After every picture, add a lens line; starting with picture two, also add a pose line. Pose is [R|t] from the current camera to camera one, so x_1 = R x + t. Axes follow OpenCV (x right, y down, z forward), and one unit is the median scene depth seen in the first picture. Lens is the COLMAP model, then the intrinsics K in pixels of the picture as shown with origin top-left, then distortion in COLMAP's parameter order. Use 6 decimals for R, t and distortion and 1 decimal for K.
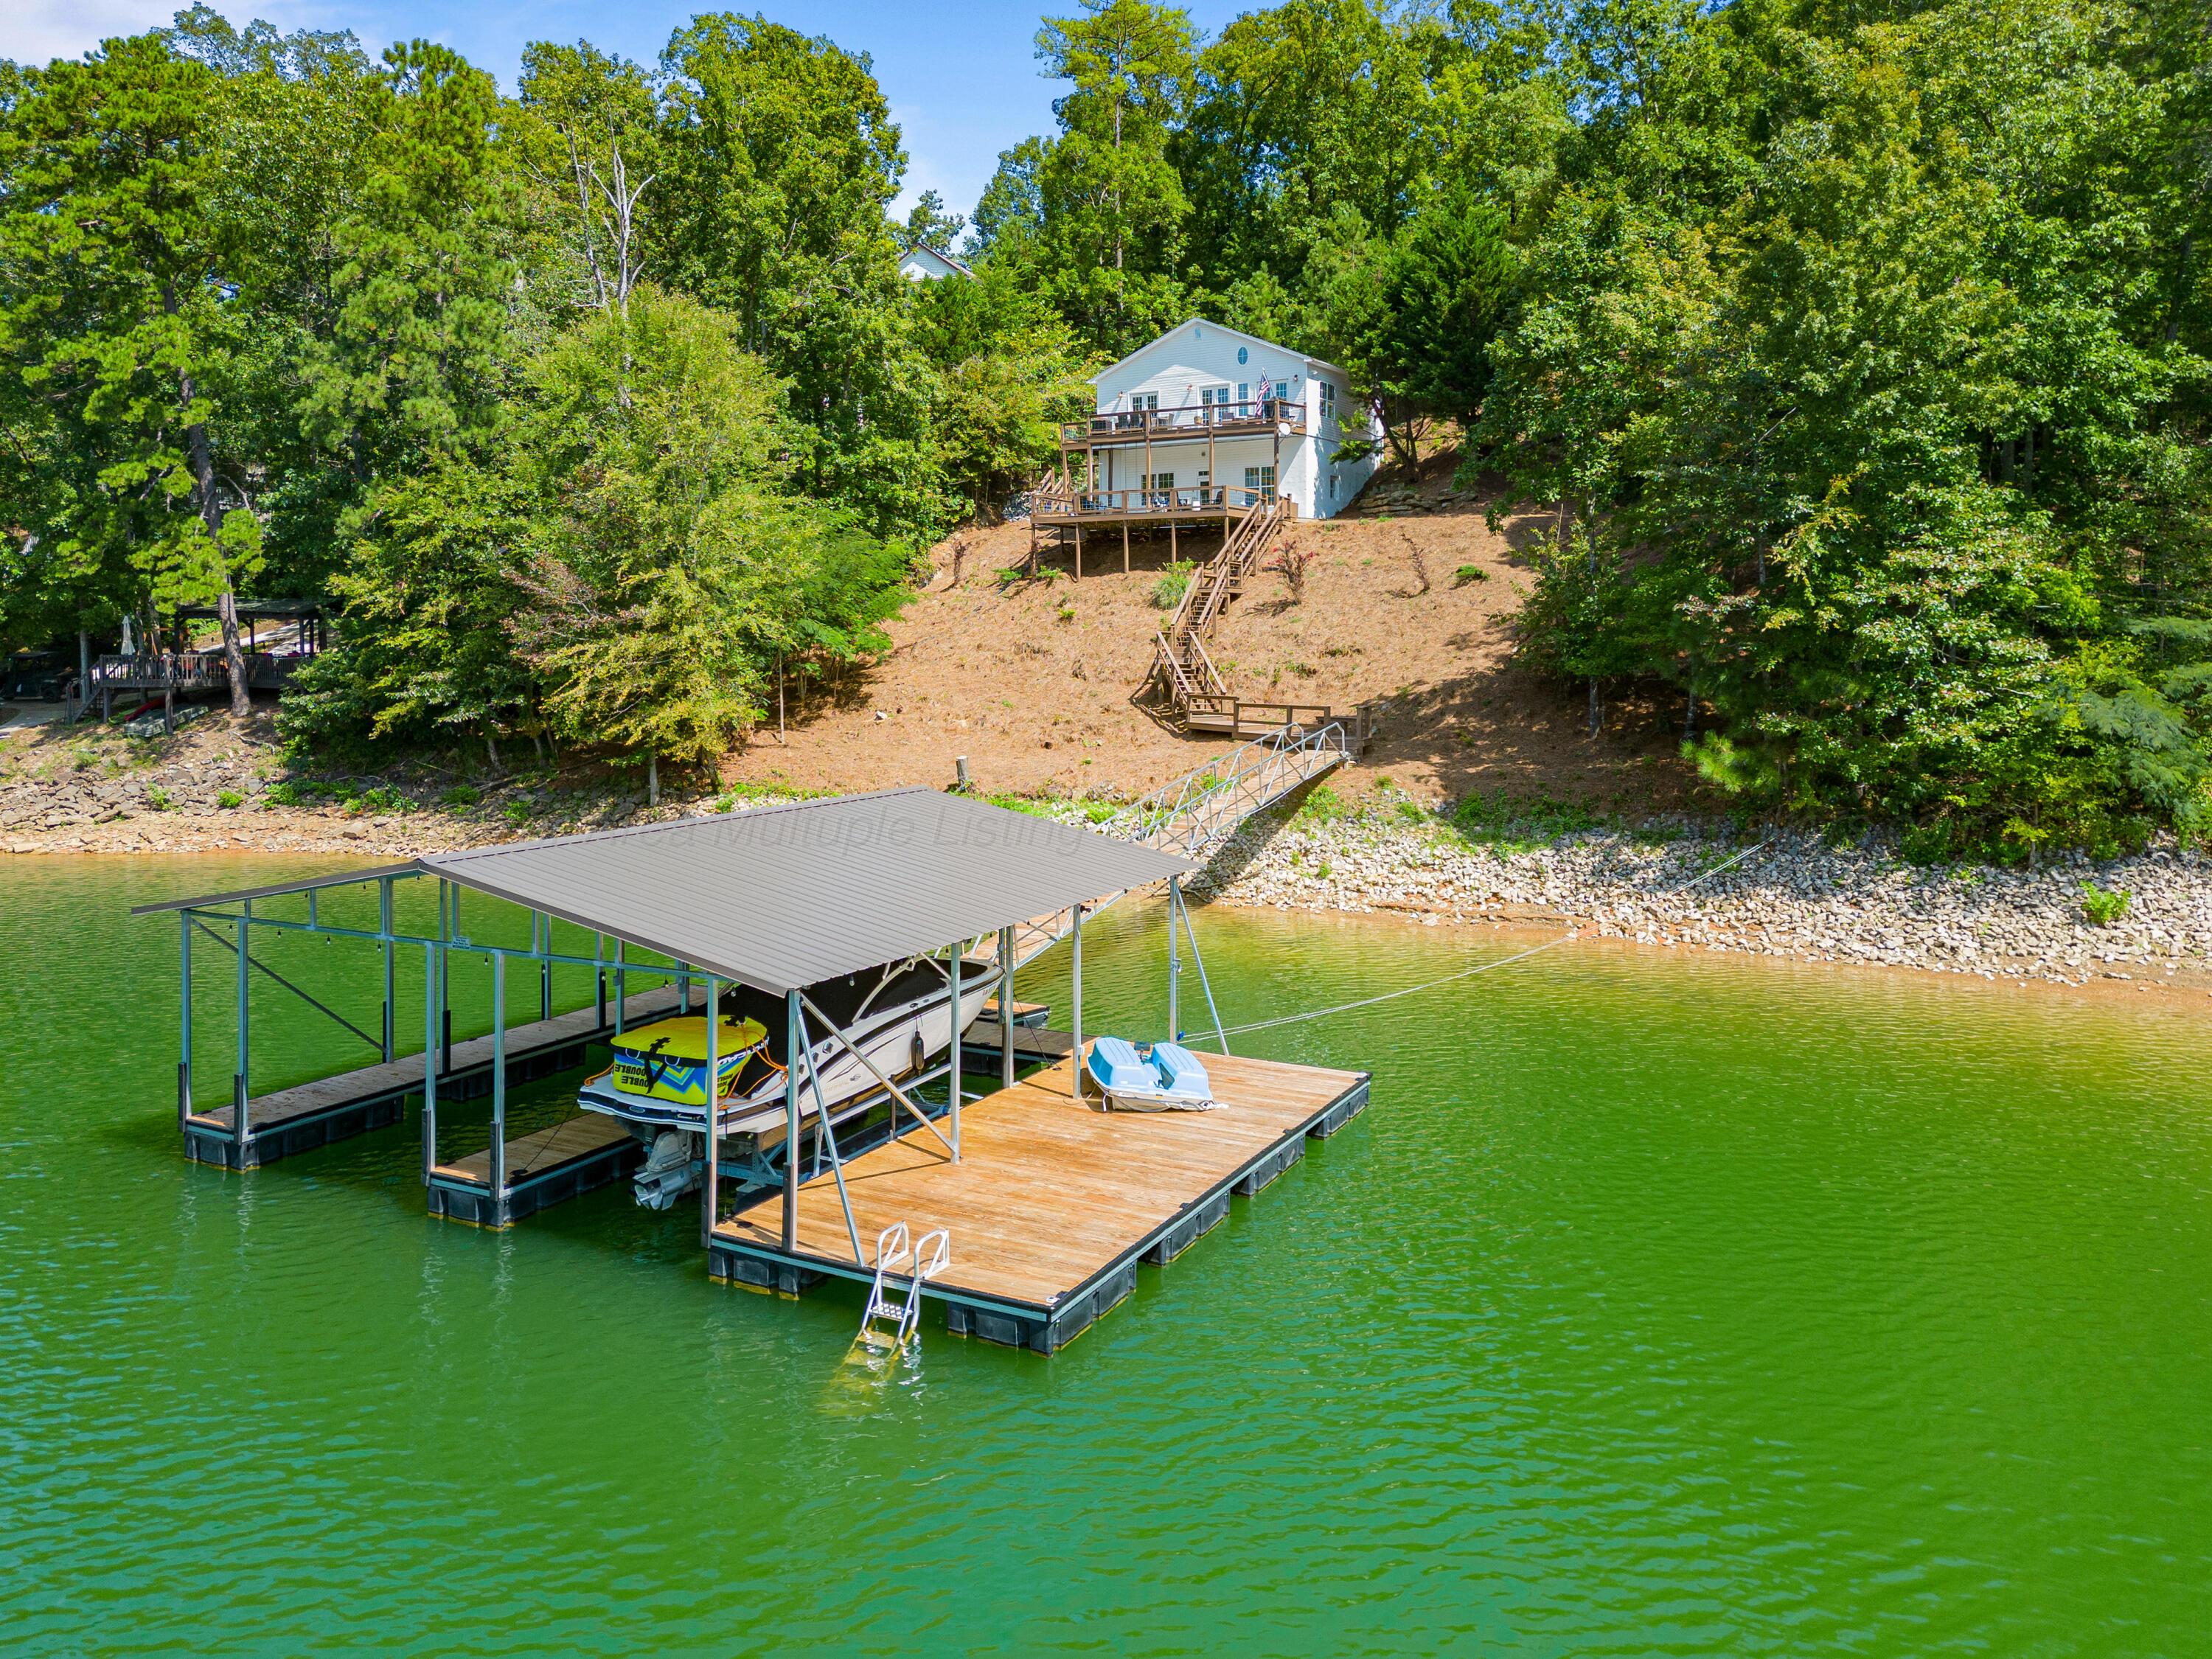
lens RADIAL K [[1622.1, 0, 1112.1], [0, 1622.1, 644.8], [0, 0, 1]] dist [0.067272, -0.089652]
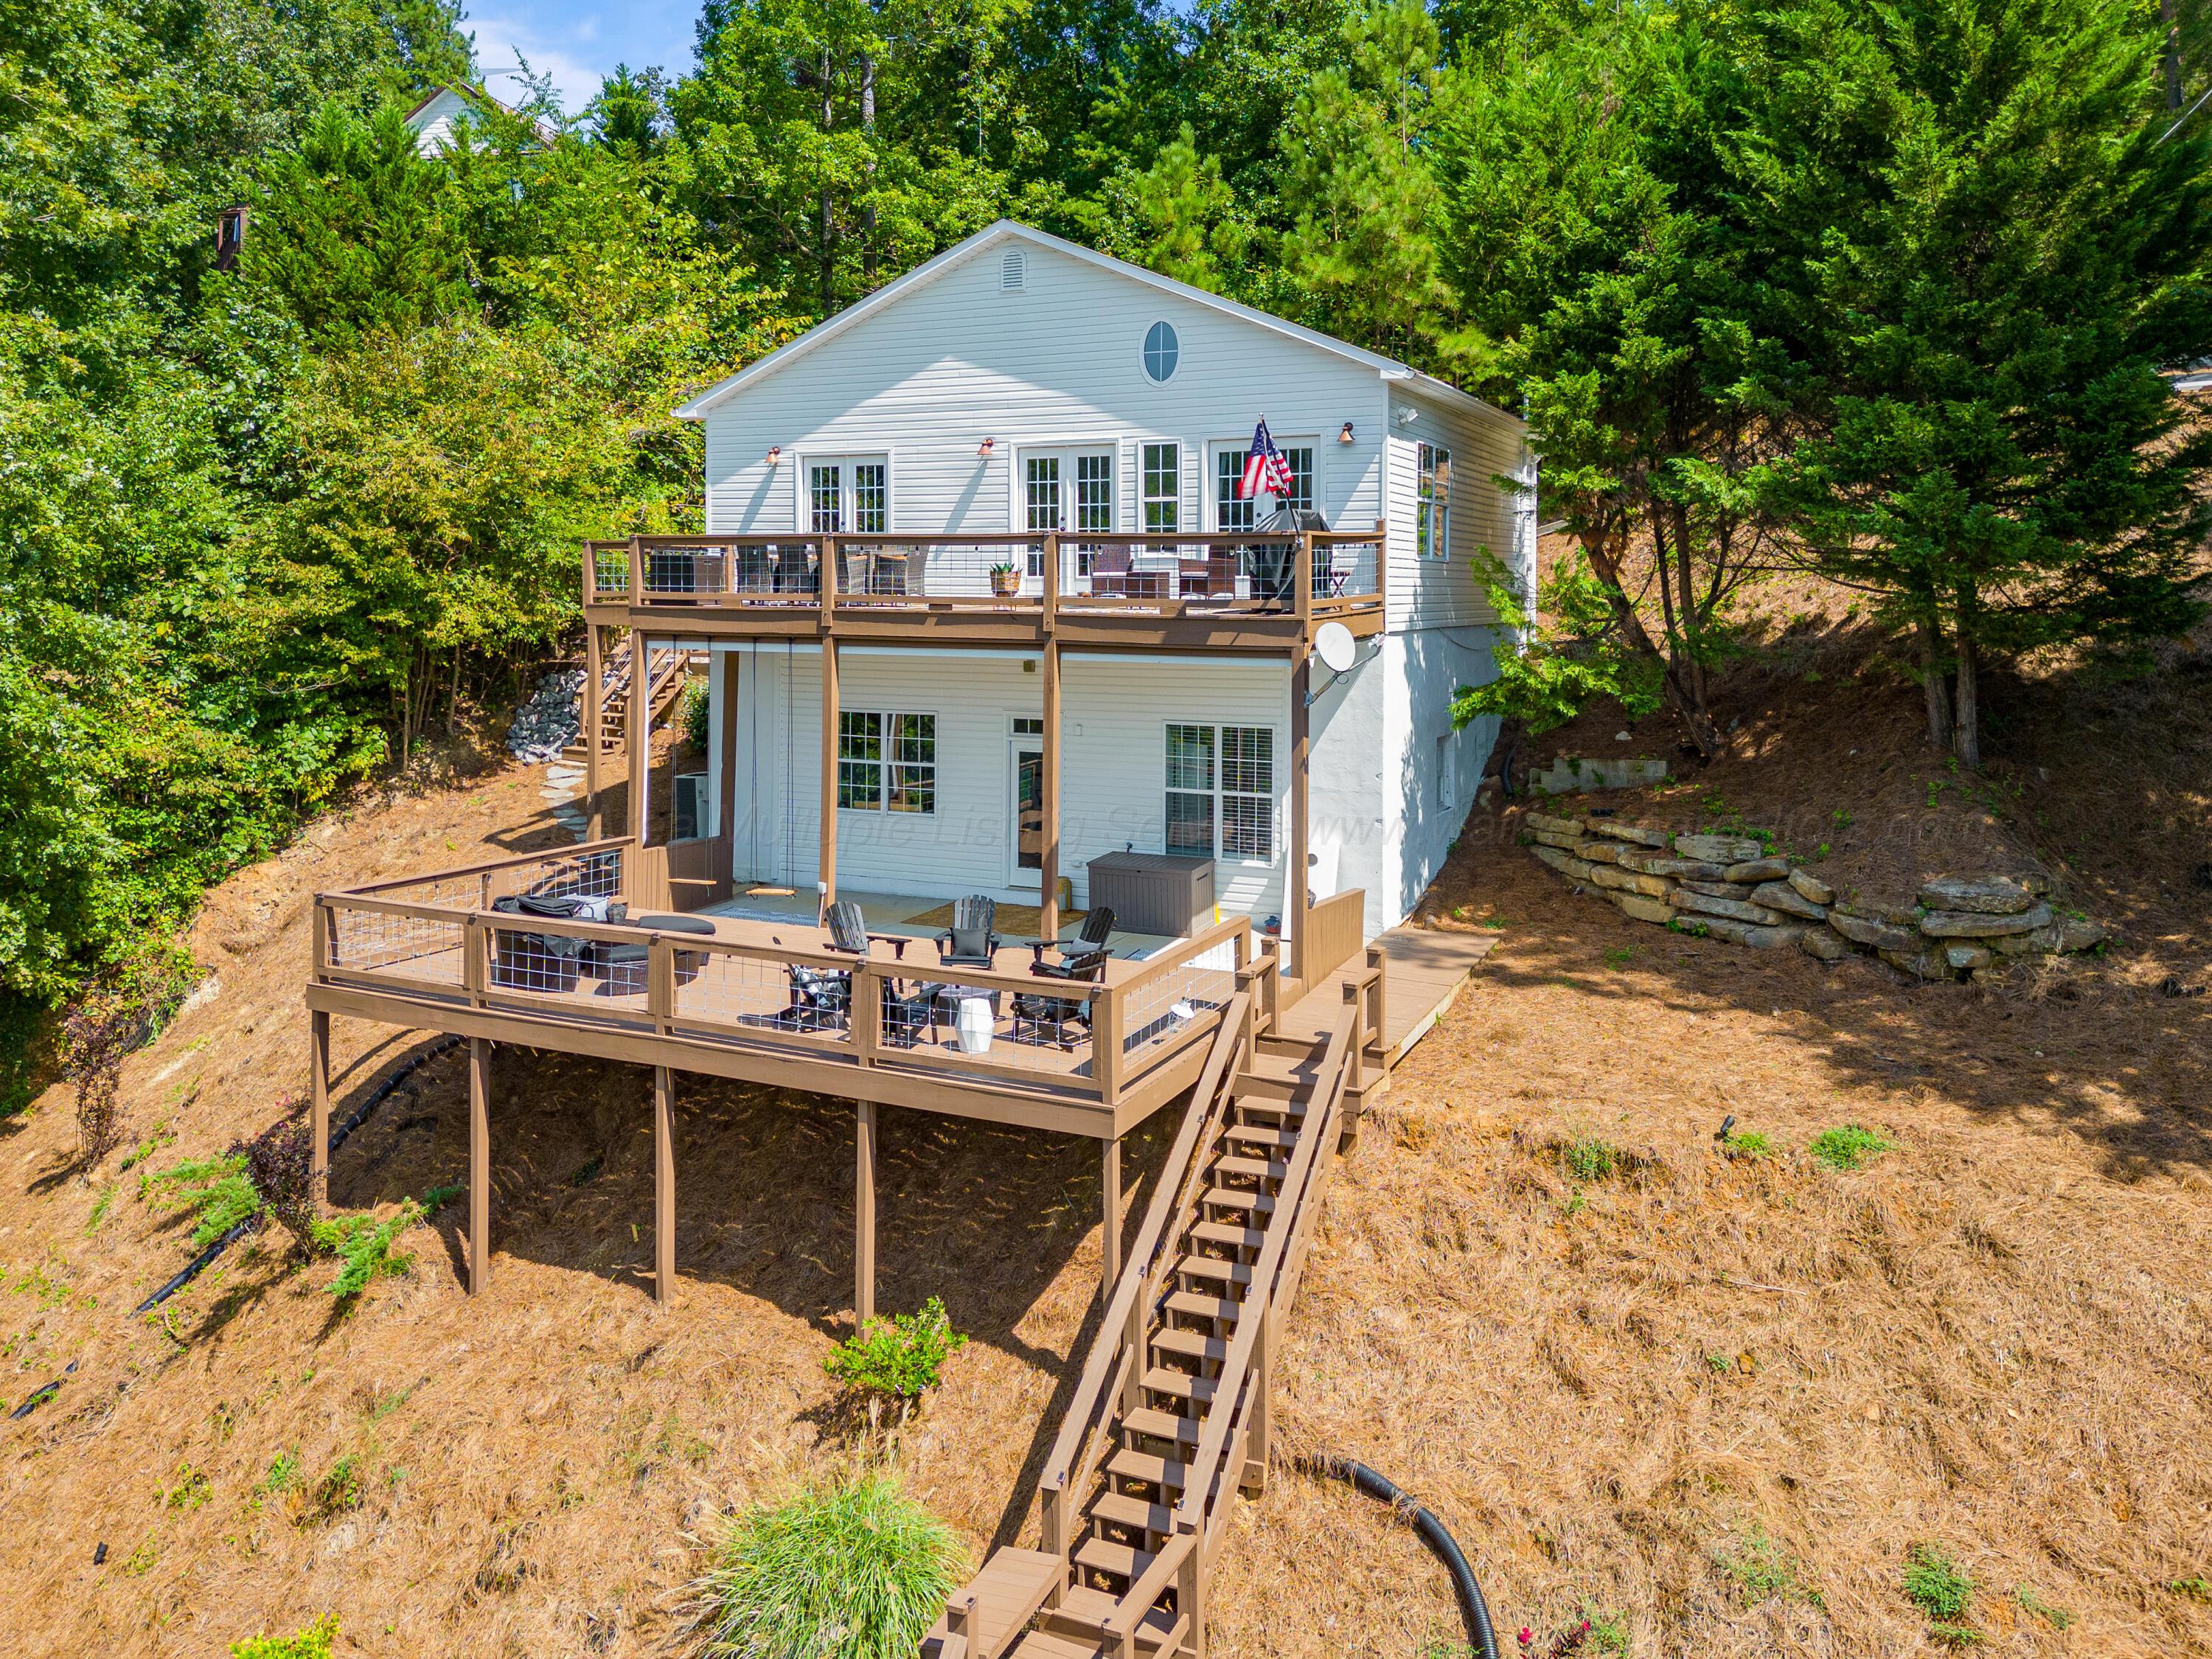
lens RADIAL K [[1628.7, 0, 1094.5], [0, 1628.7, 591.5], [0, 0, 1]] dist [0.066039, -0.075117]
pose [[0.997127, 0.011382, 0.074886, 0.054972], [-0.010643, 0.999891, -0.010265, -0.154934], [-0.074995, 0.009438, 0.997139, 0.835829]]
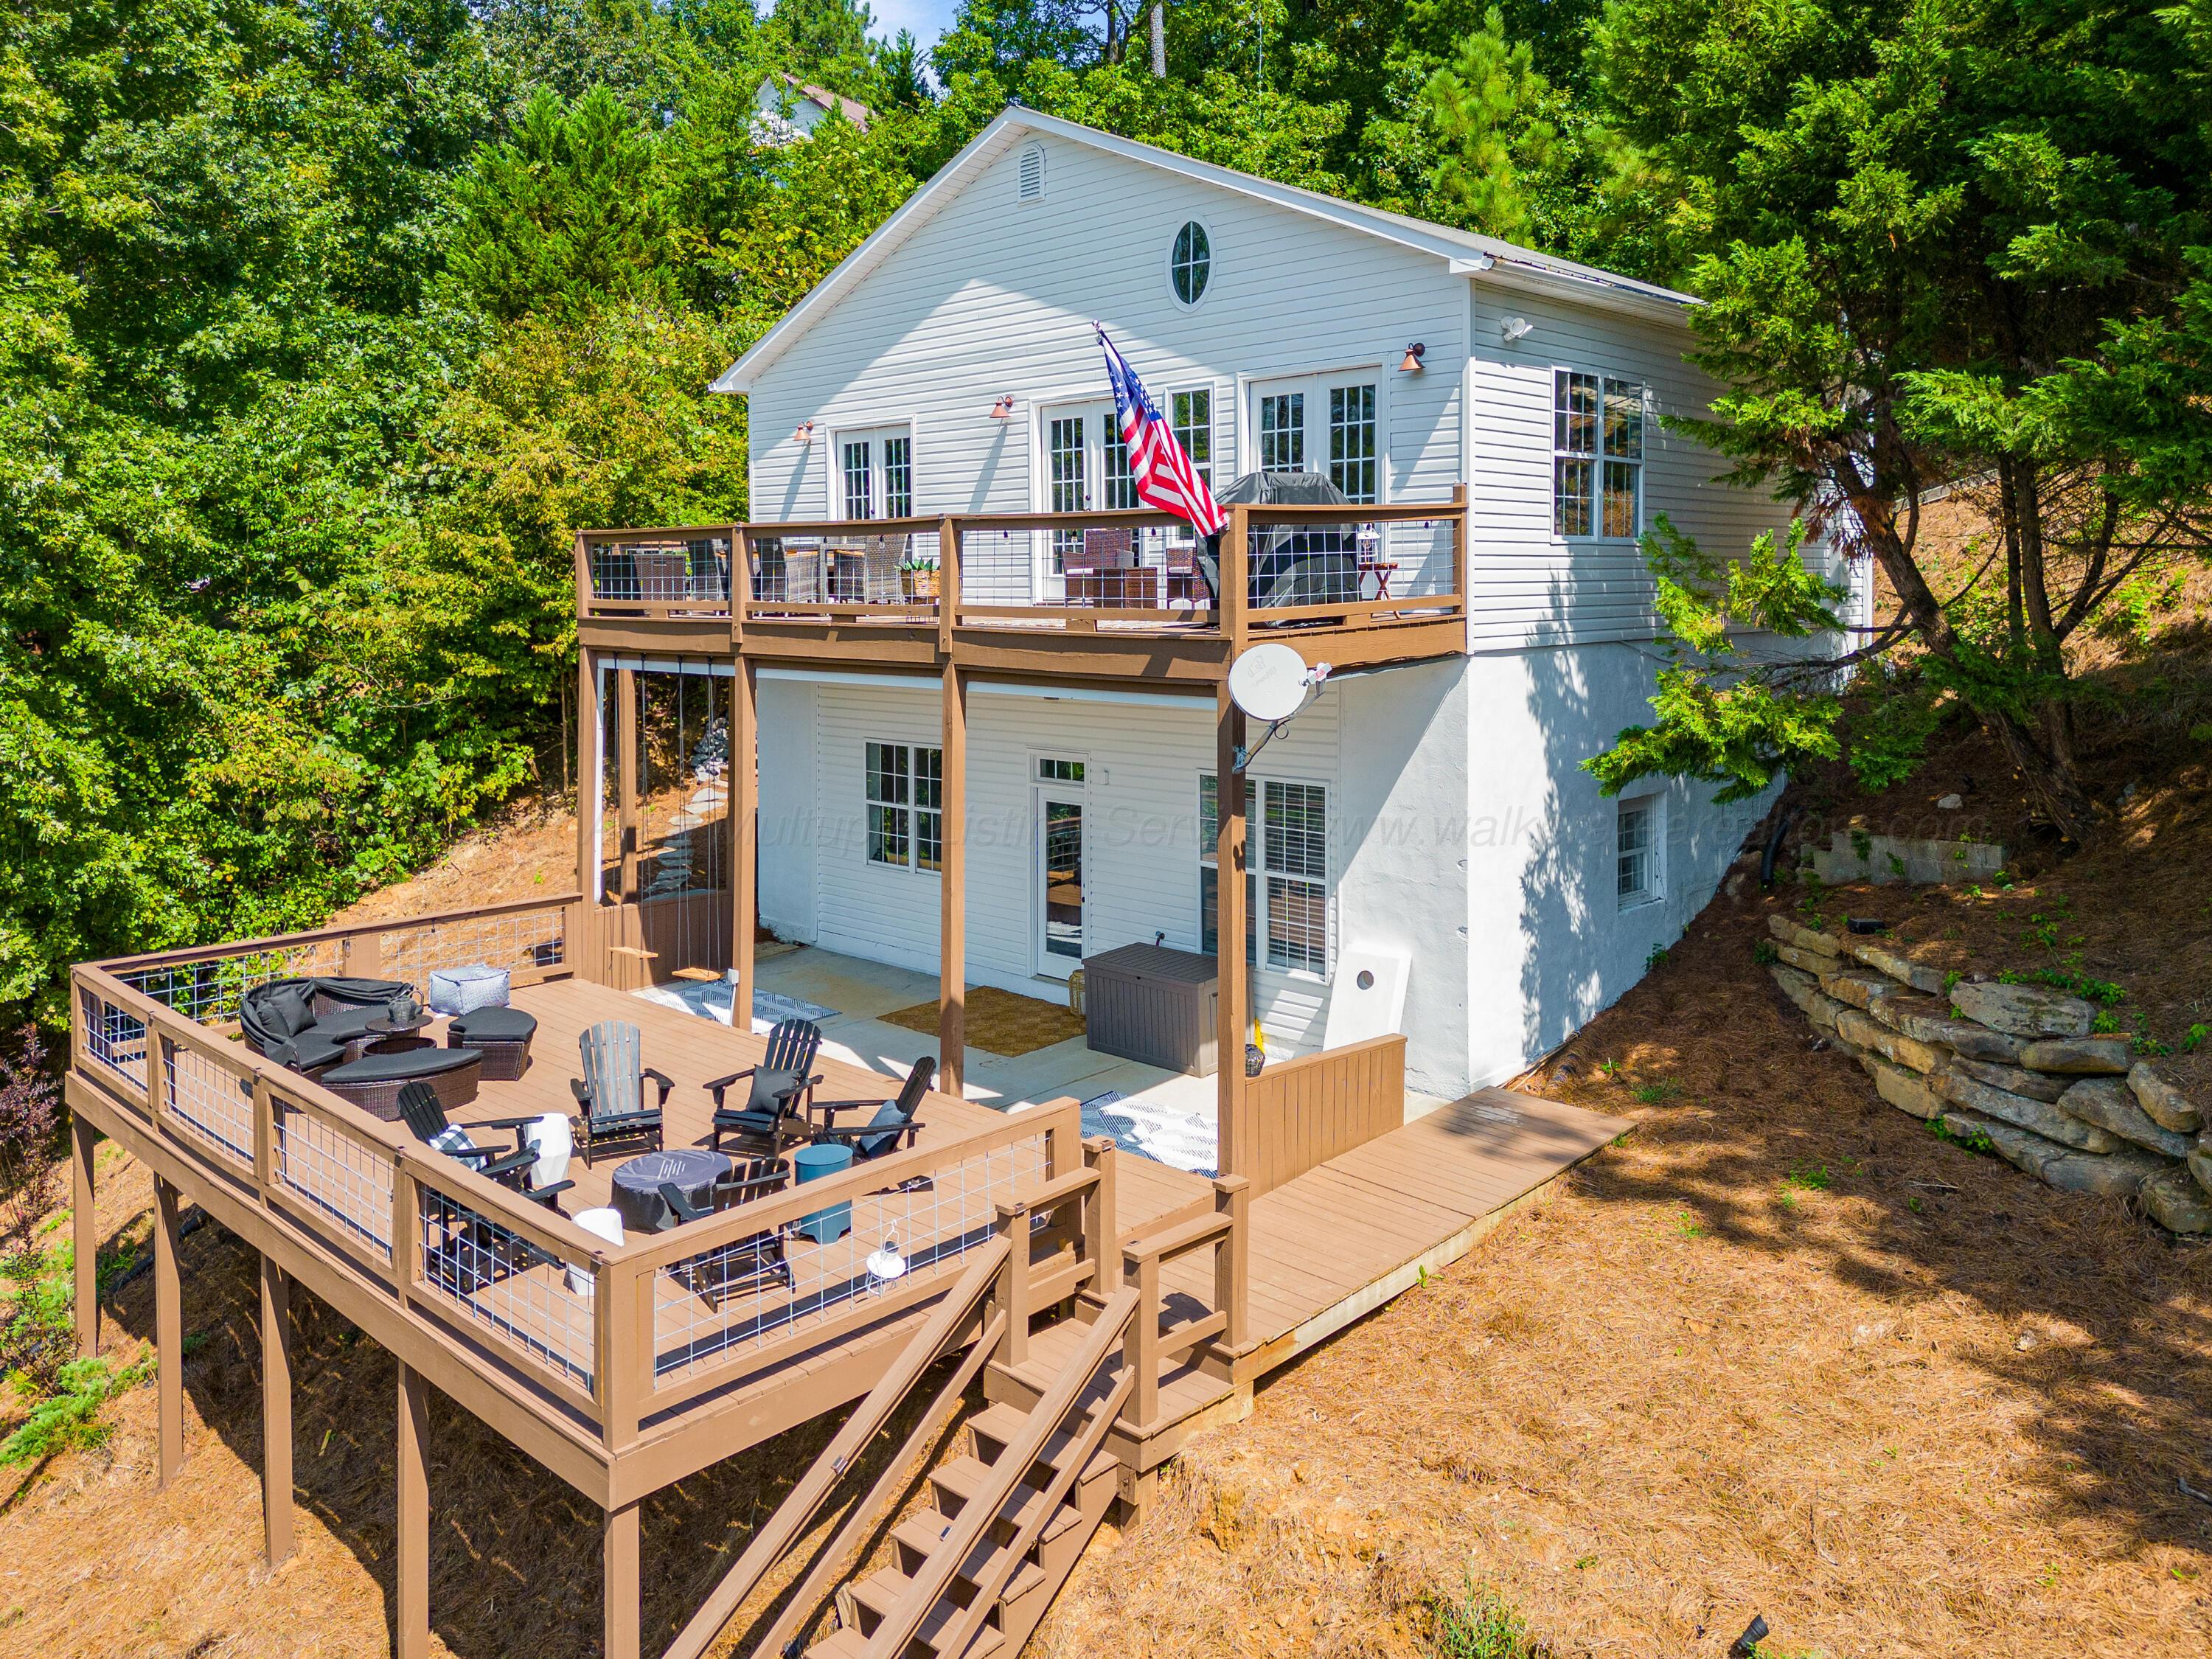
lens RADIAL K [[1616.3, 0, 1116.9], [0, 1616.3, 615.9], [0, 0, 1]] dist [0.053775, -0.034862]
pose [[0.970668, 0.004762, -0.240375, 0.146198], [-0.002013, 0.999930, 0.011678, -0.158091], [0.240414, -0.010851, 0.970610, 0.935843]]
